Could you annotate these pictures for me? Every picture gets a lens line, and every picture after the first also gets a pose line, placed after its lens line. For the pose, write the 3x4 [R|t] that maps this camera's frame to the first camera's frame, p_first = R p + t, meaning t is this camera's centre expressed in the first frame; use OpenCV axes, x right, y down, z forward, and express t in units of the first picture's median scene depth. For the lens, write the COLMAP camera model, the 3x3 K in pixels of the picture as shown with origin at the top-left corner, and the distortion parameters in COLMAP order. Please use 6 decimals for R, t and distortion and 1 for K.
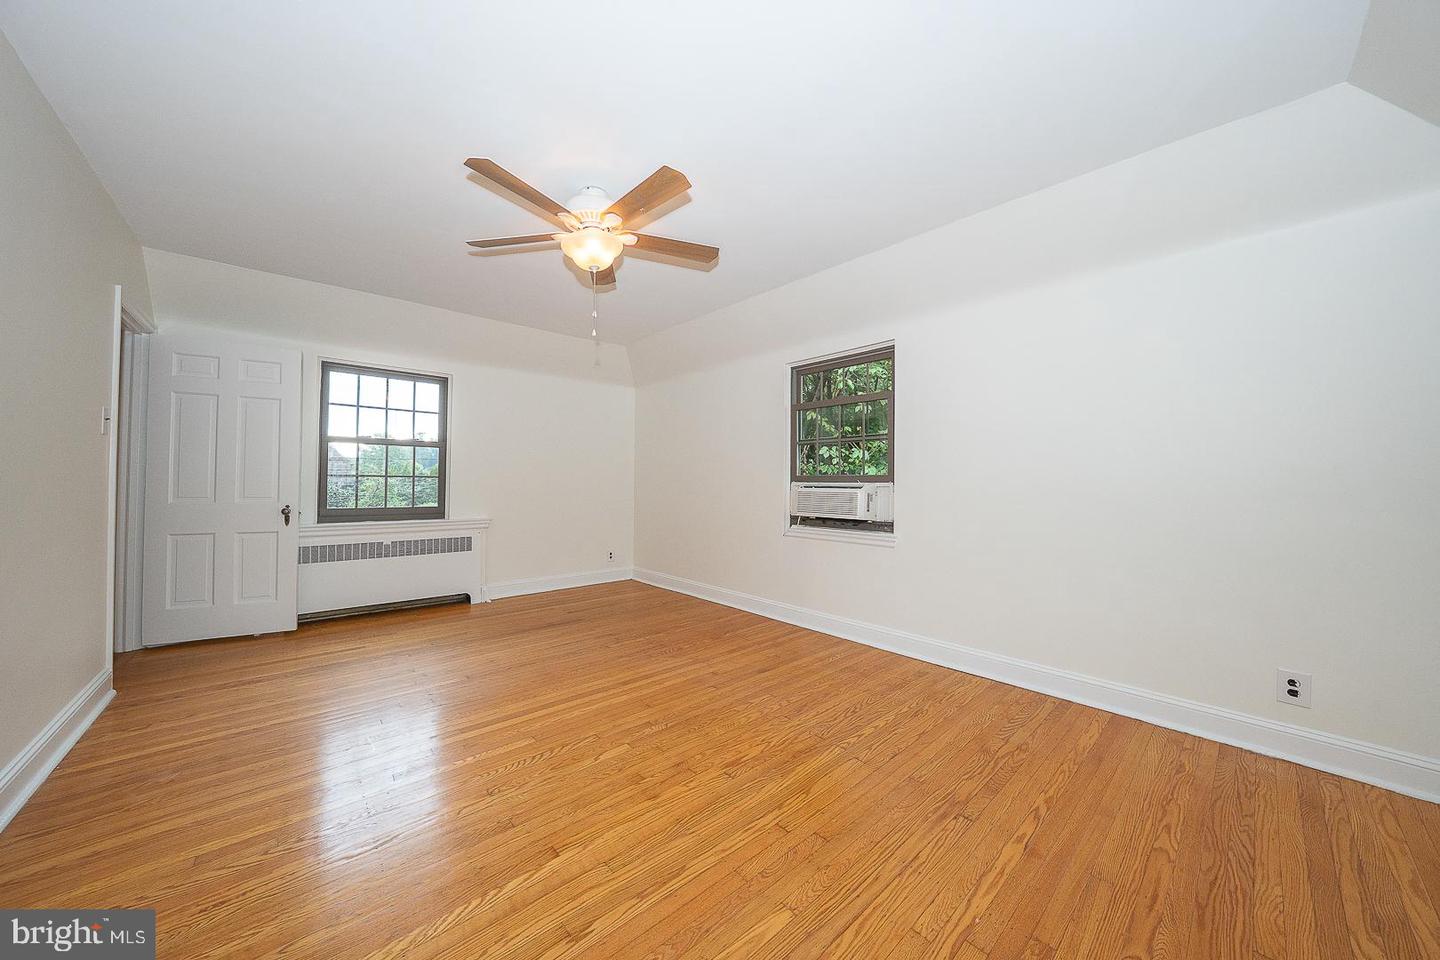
lens RADIAL K [[494.1, 0, 721.0], [0, 494.1, 476.0], [0, 0, 1]] dist [-0.031100, 0.006925]
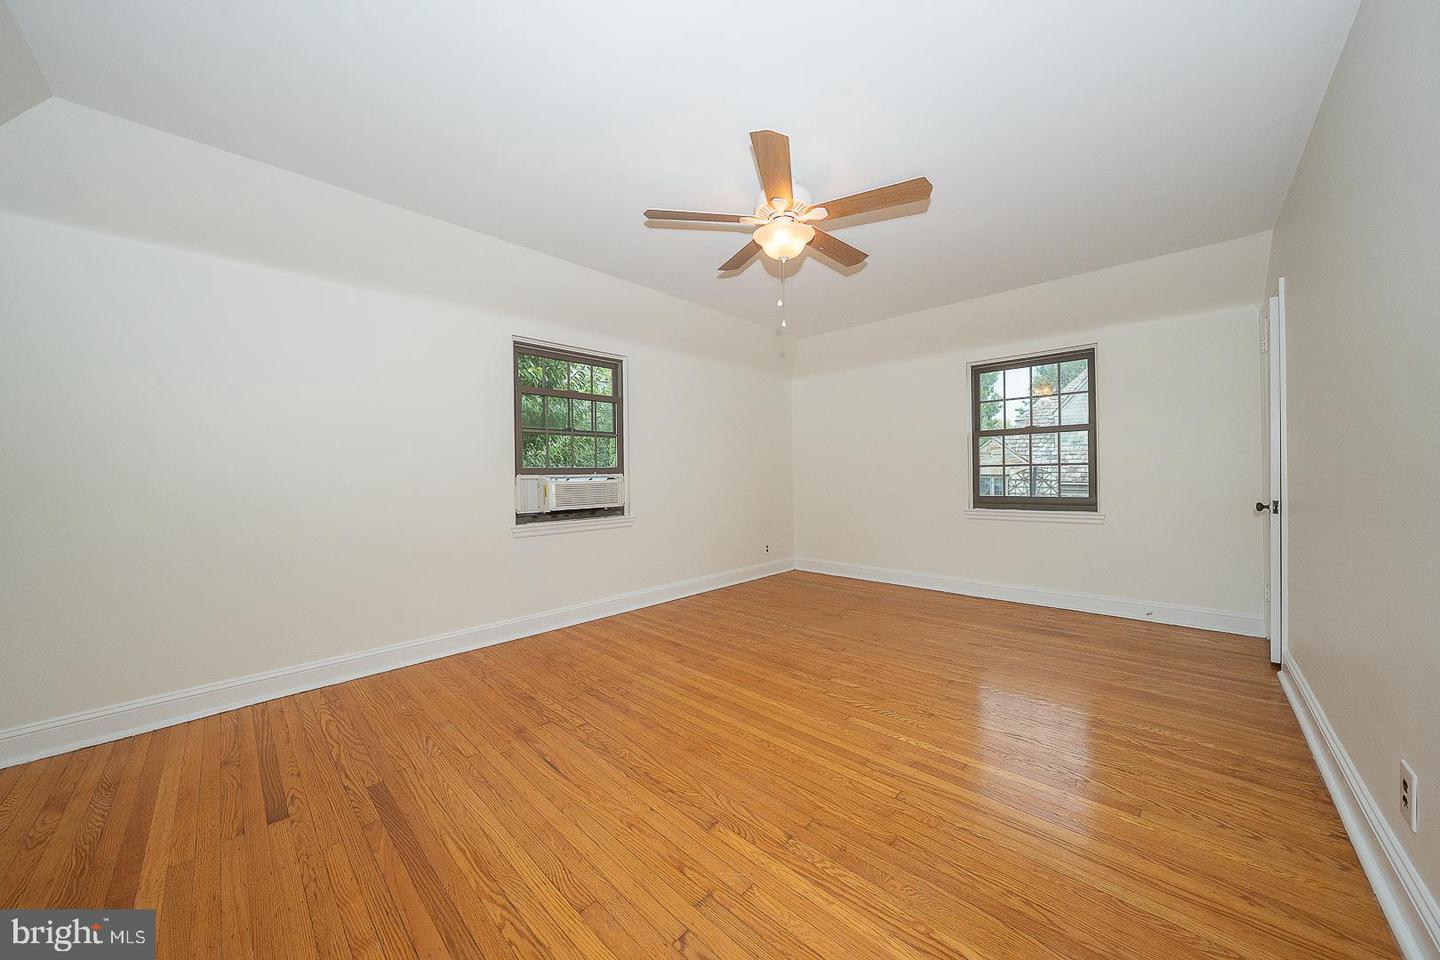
lens RADIAL K [[494.1, 0, 721.0], [0, 494.1, 476.0], [0, 0, 1]] dist [-0.031100, 0.006925]
pose [[-0.068903, -0.013761, 0.997528, -1.053427], [0.000522, 0.999904, 0.013830, 0.002673], [-0.997623, 0.001474, -0.068889, 1.007078]]
